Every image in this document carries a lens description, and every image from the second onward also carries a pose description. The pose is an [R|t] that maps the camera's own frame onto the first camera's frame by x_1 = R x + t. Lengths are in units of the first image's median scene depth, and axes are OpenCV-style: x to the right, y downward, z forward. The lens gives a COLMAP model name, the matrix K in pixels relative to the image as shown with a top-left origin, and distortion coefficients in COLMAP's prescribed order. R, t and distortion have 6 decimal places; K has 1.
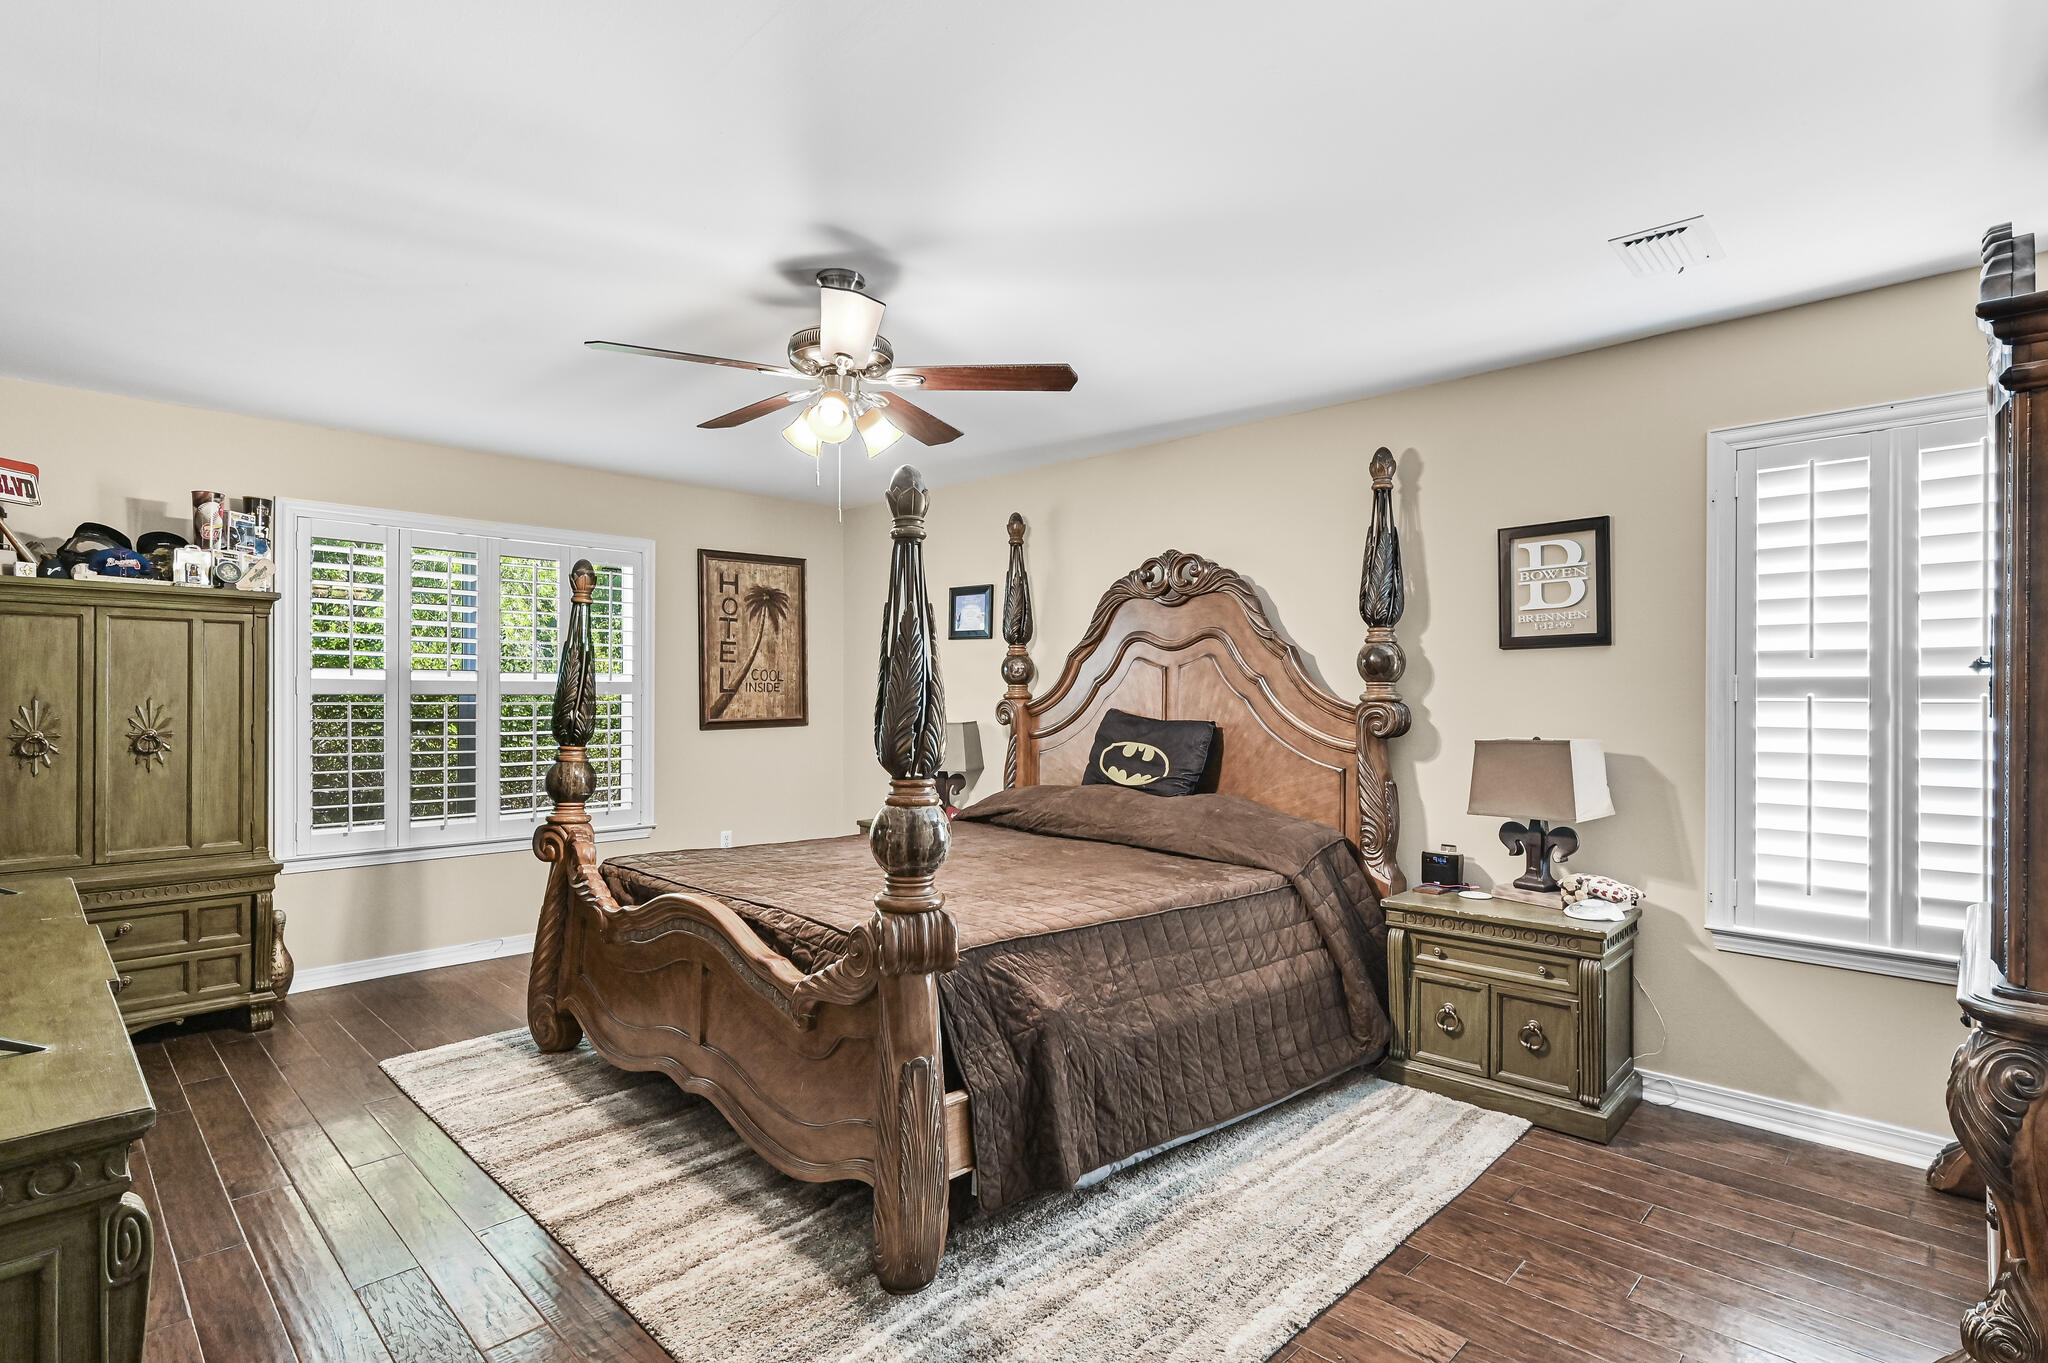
lens RADIAL K [[1003.4, 0, 1027.8], [0, 1003.4, 696.0], [0, 0, 1]] dist [-0.003095, -0.000283]
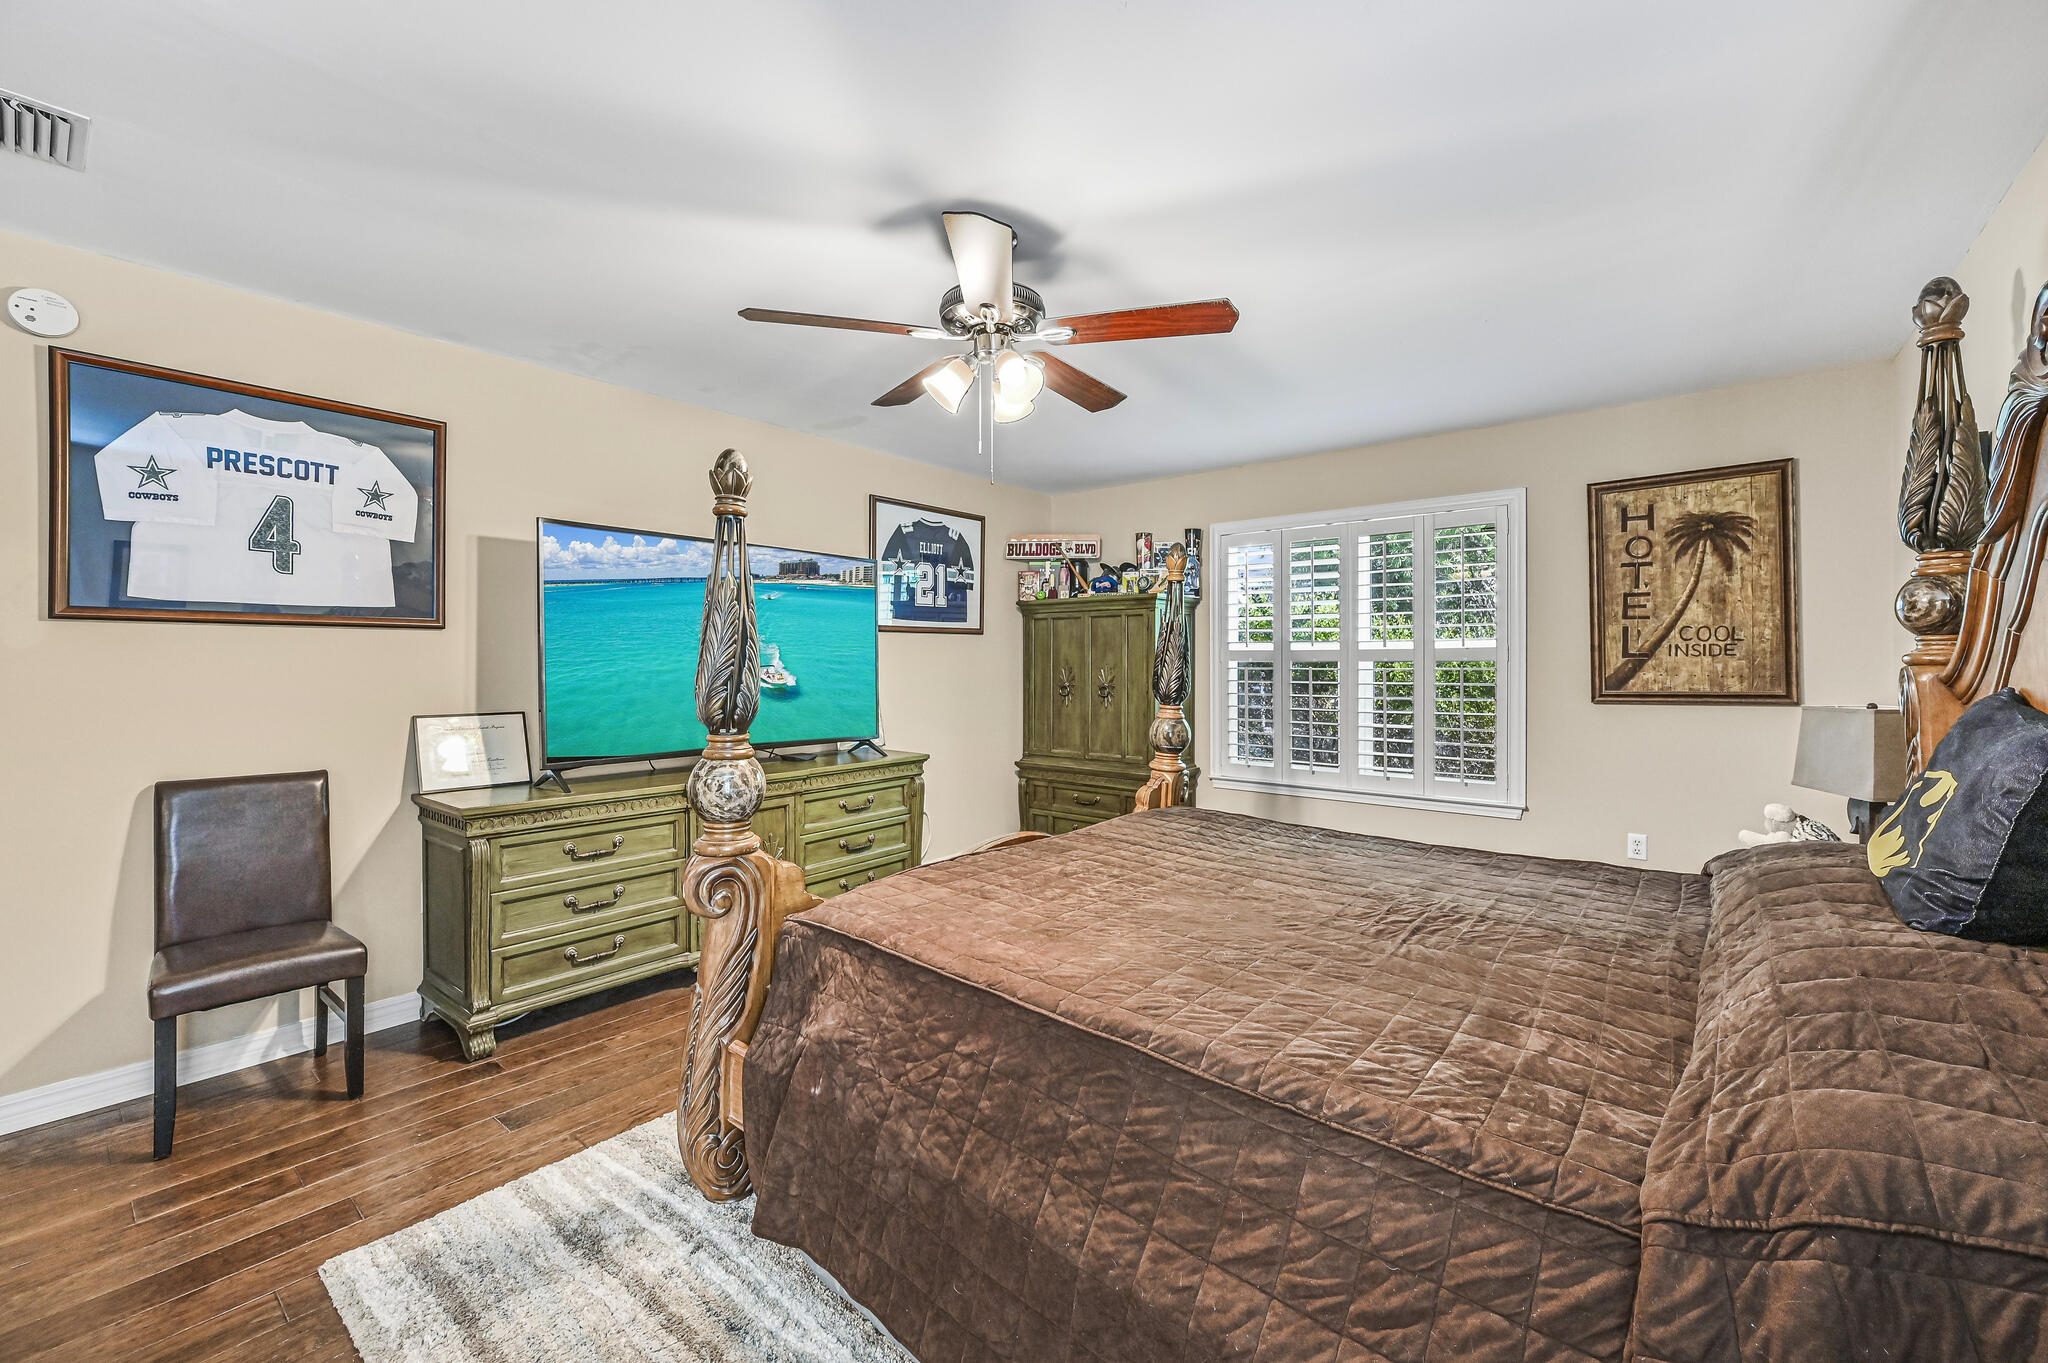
lens RADIAL K [[824.5, 0, 1027.2], [0, 824.5, 676.2], [0, 0, 1]] dist [-0.001266, -0.000005]
pose [[0.089959, 0.014784, -0.995836, 0.300484], [0.001344, 0.999887, 0.014966, 0.000946], [0.995945, -0.002685, 0.089929, 0.463738]]
